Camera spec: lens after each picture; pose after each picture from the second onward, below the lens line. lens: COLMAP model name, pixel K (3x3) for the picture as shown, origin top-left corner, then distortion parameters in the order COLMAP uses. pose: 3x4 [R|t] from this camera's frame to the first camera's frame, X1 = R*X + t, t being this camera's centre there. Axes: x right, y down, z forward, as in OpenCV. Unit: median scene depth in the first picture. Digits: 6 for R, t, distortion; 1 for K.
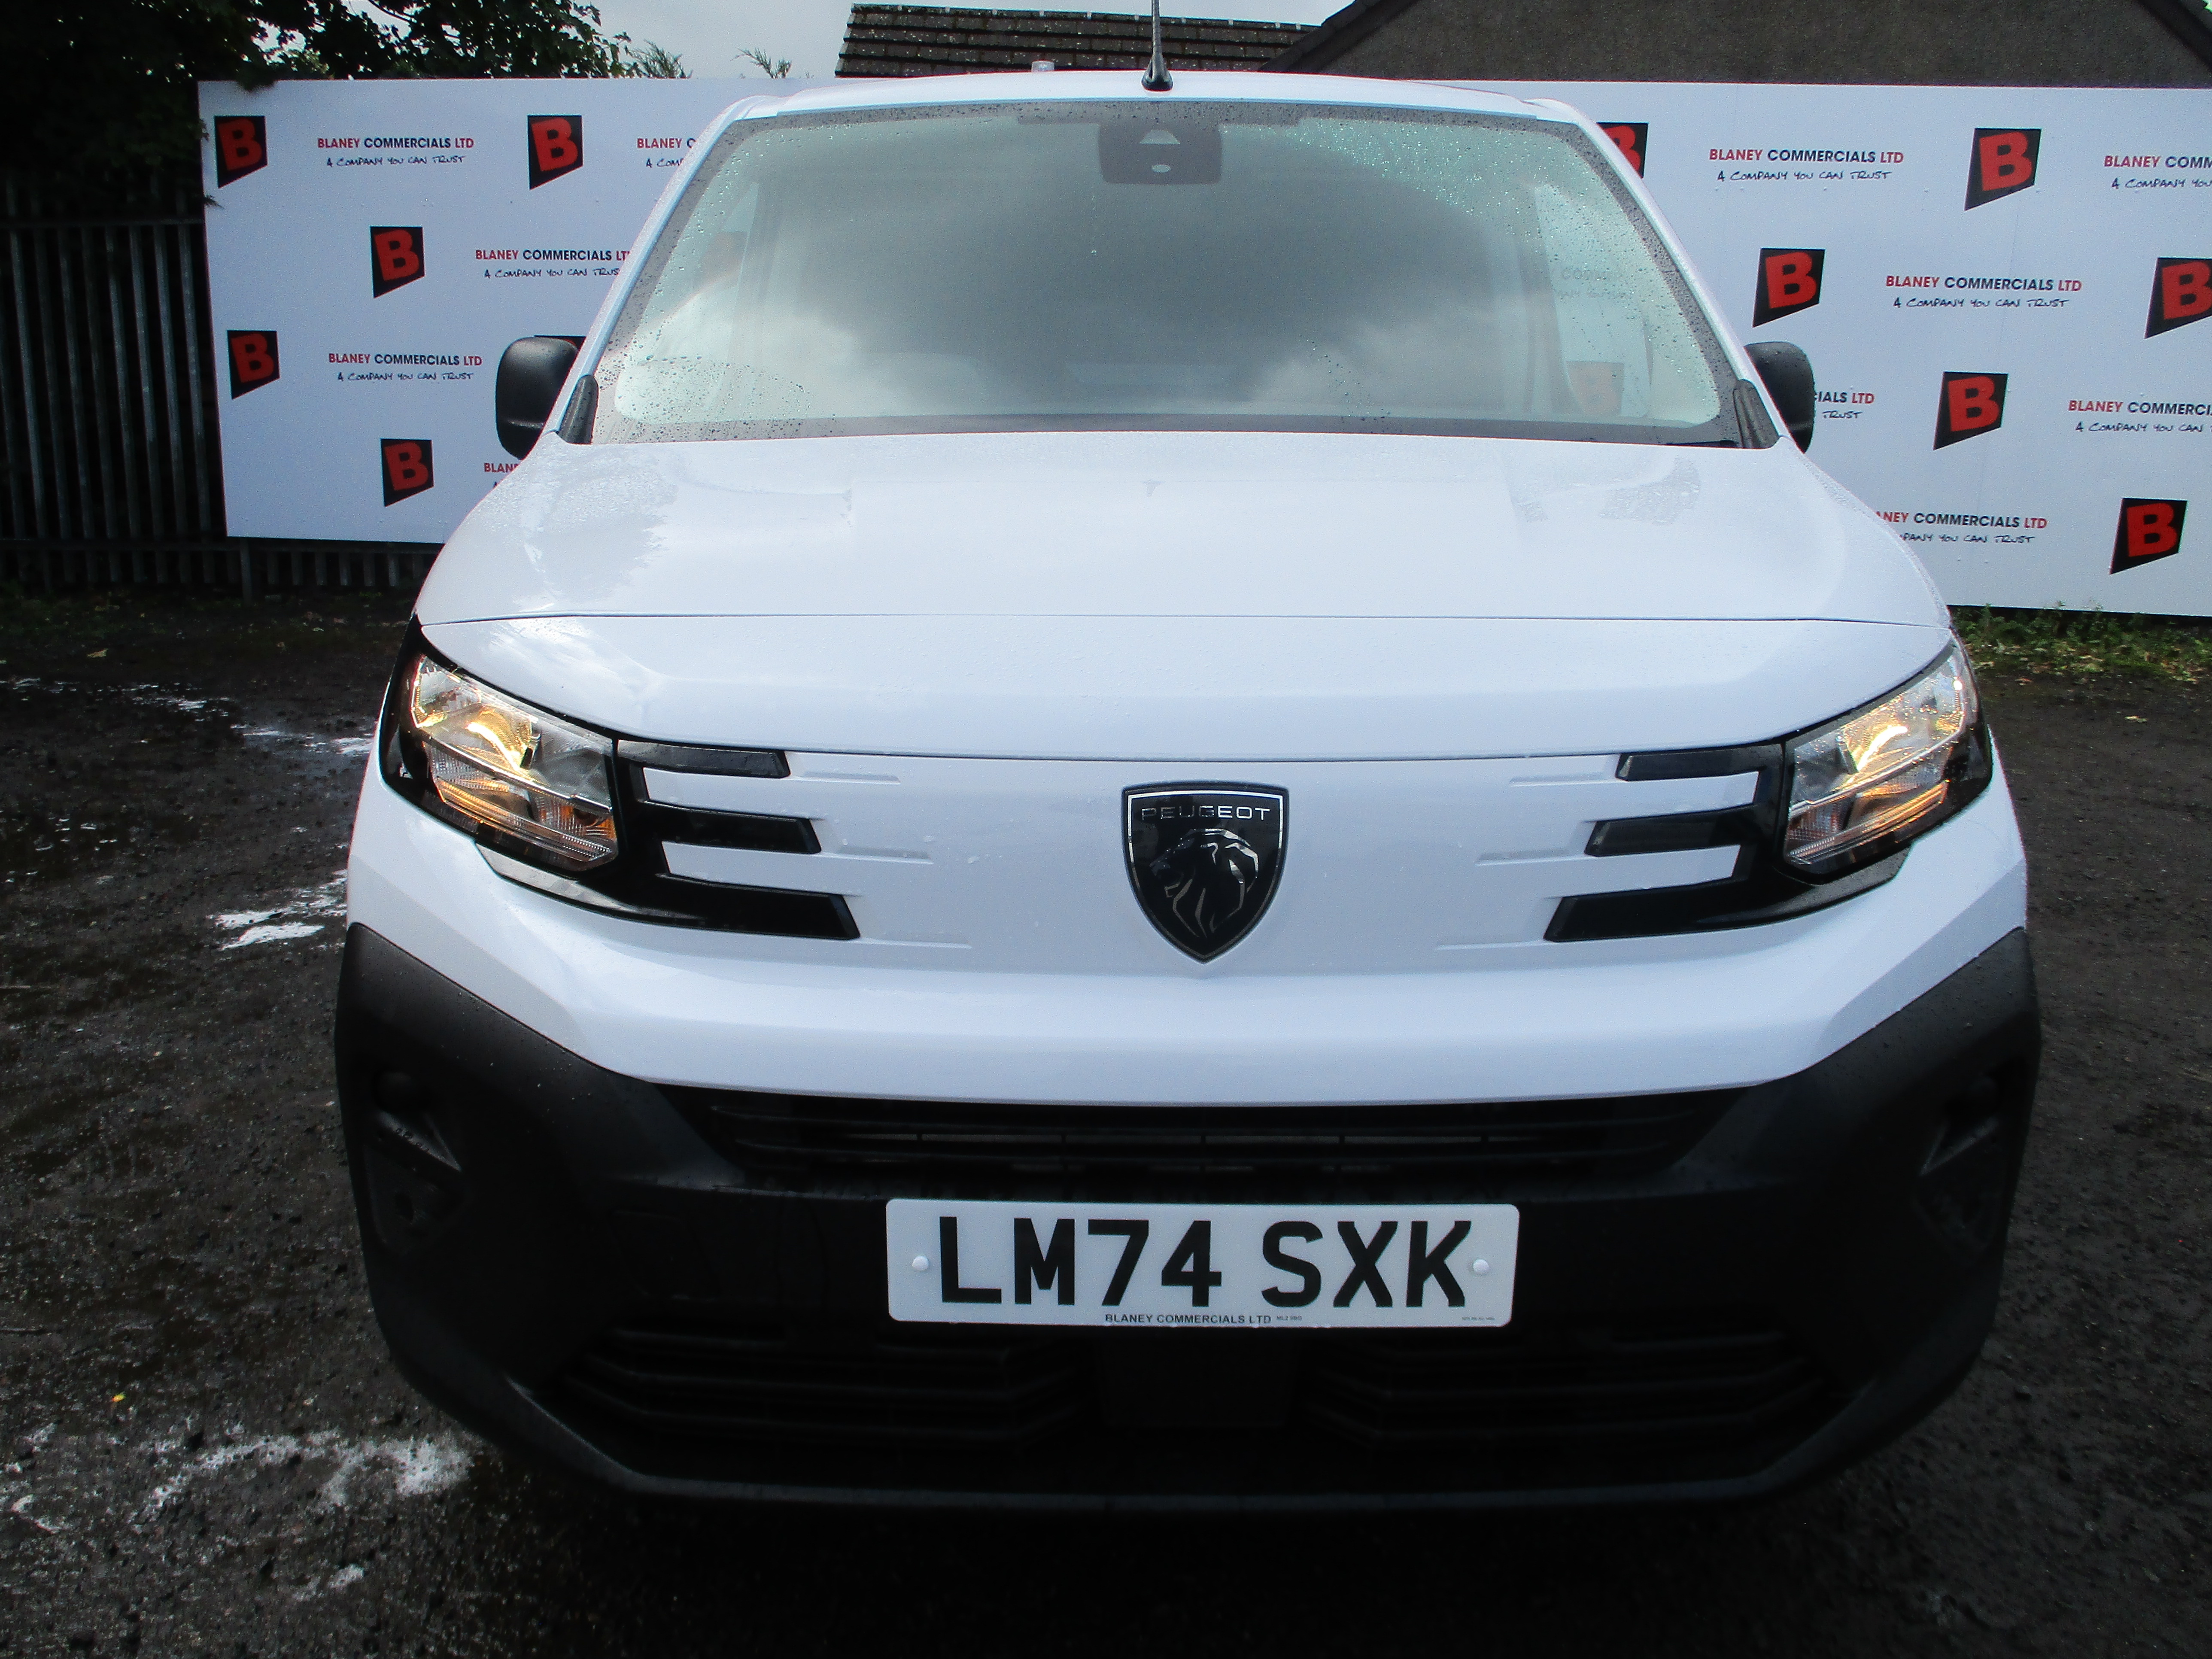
lens RADIAL K [[1804.4, 0, 1115.2], [0, 1804.4, 822.9], [0, 0, 1]] dist [-0.011021, -0.015268]
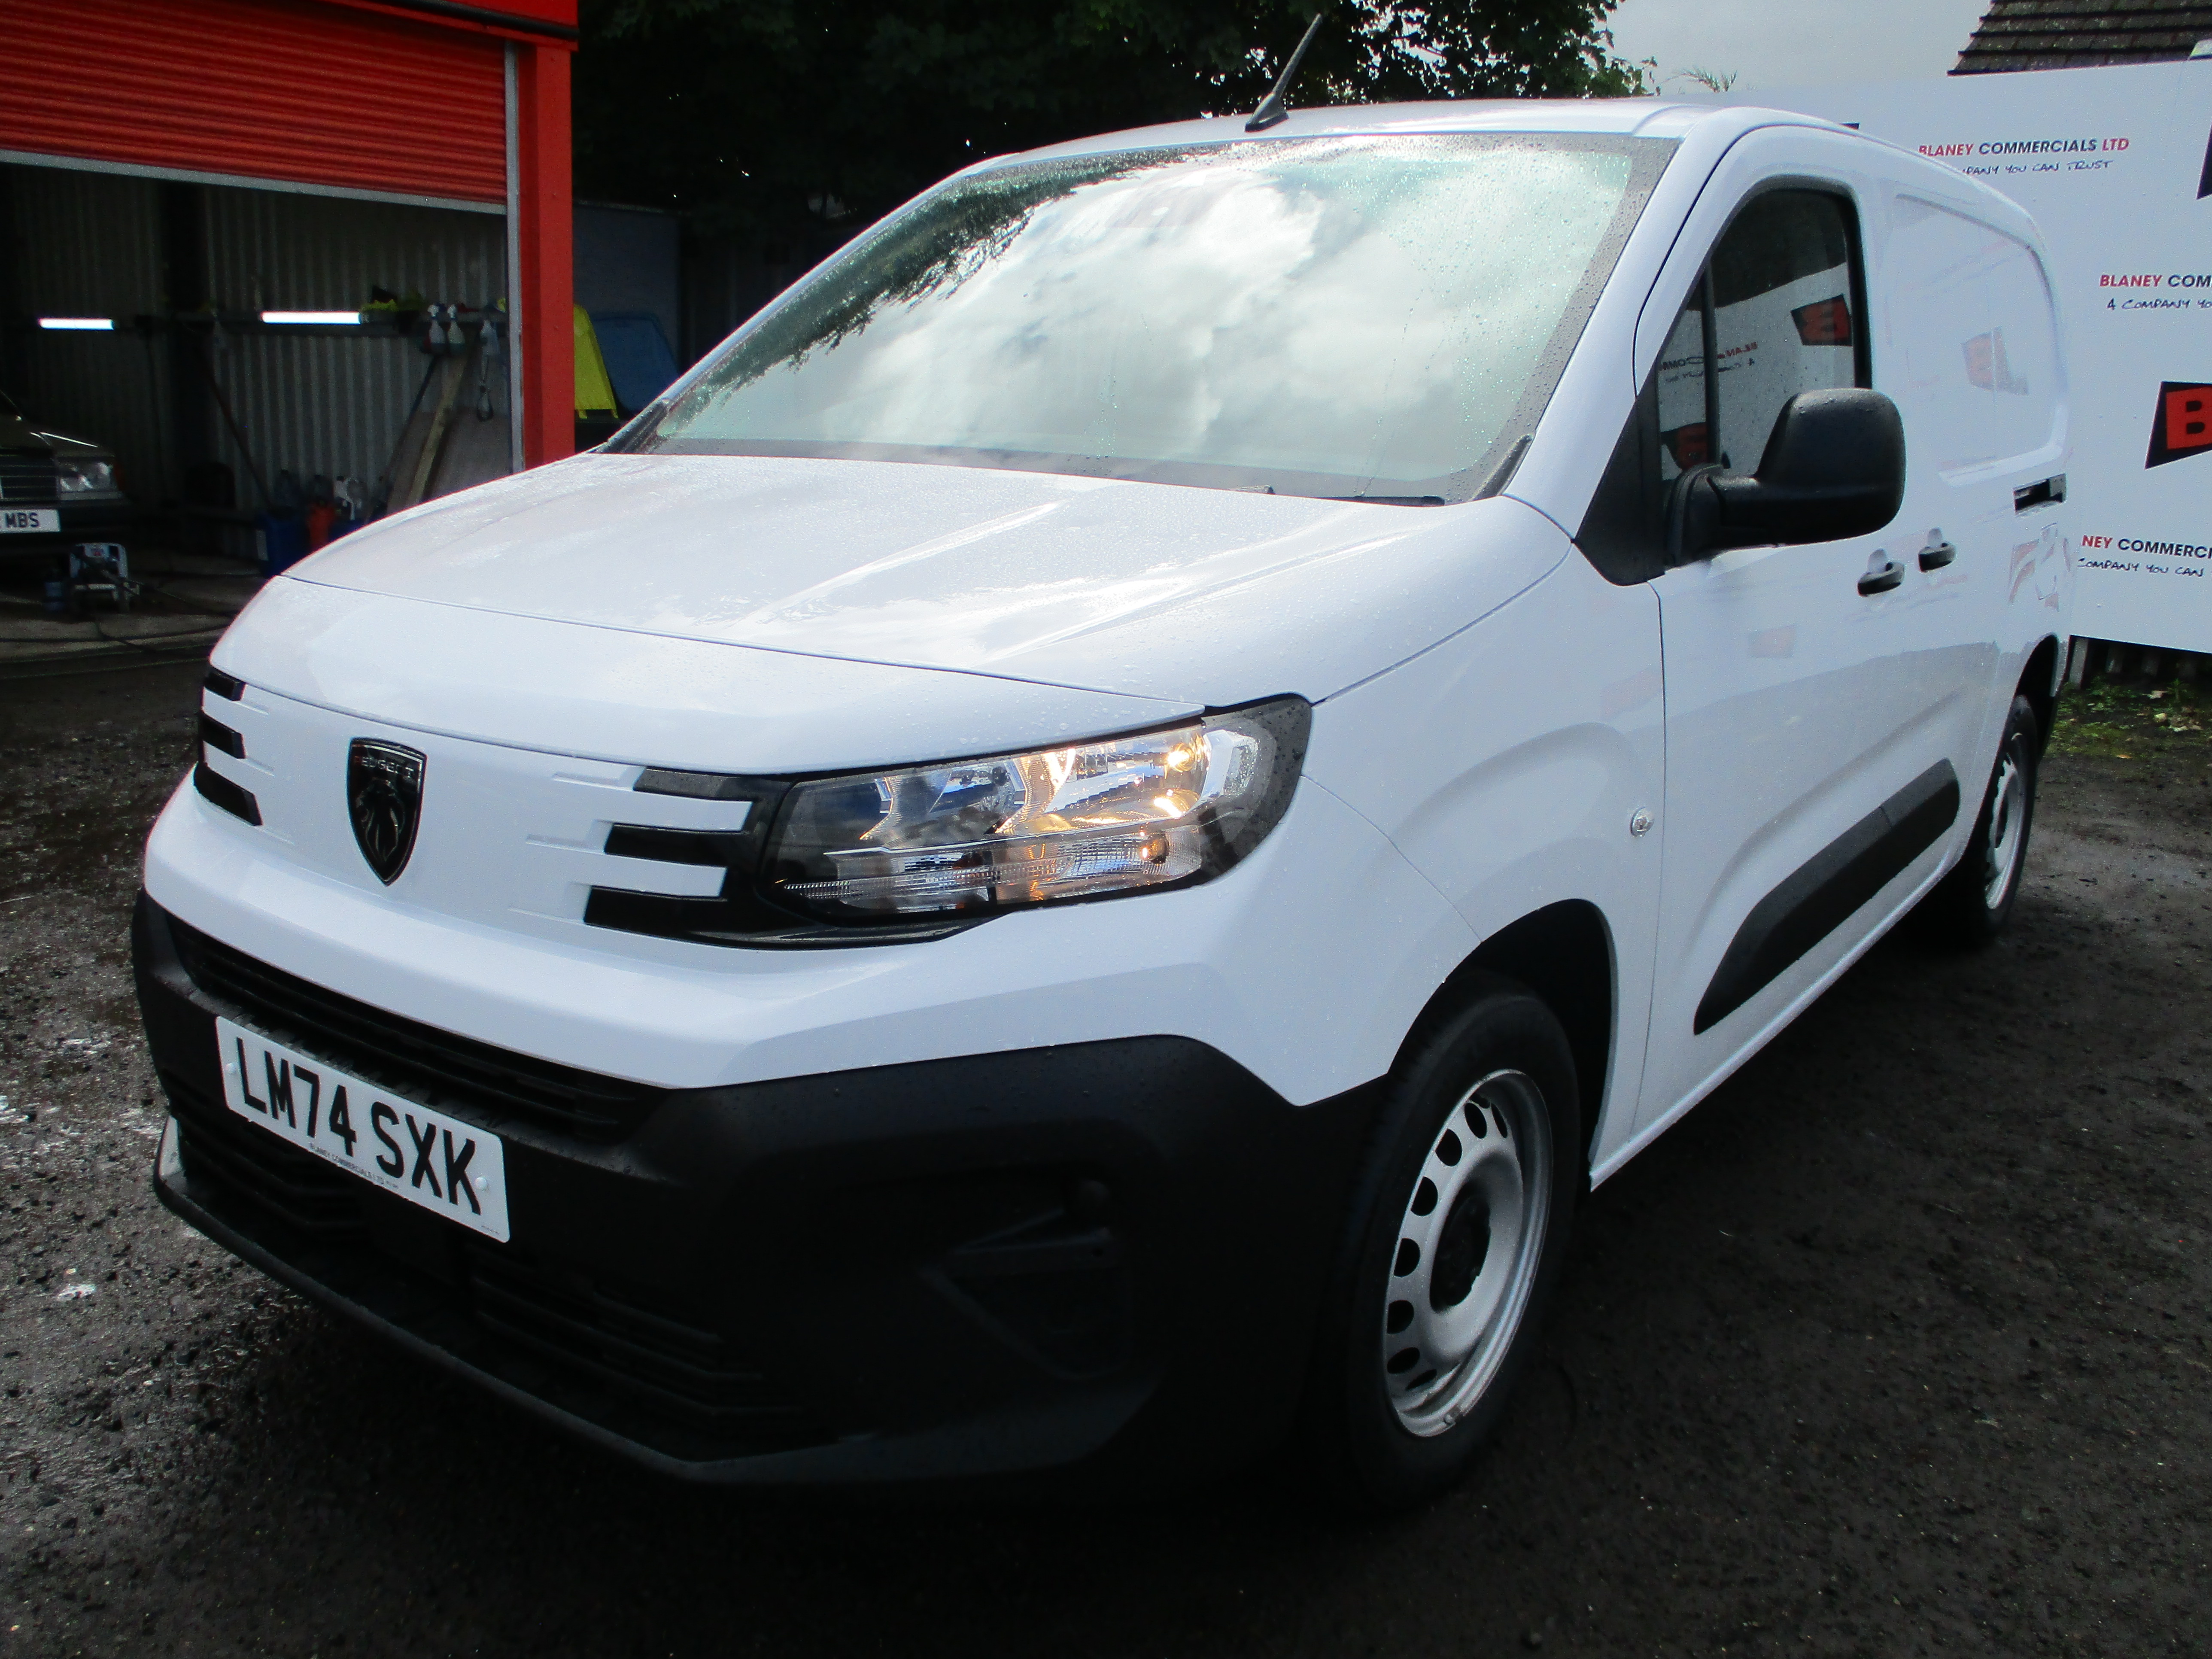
lens RADIAL K [[1804.4, 0, 1112.9], [0, 1804.4, 834.7], [0, 0, 1]] dist [-0.011021, -0.015268]
pose [[0.799147, 0.153038, -0.581329, 1.163829], [-0.154594, 0.986846, 0.047273, -0.093802], [0.580917, 0.052092, 0.812294, 0.277467]]
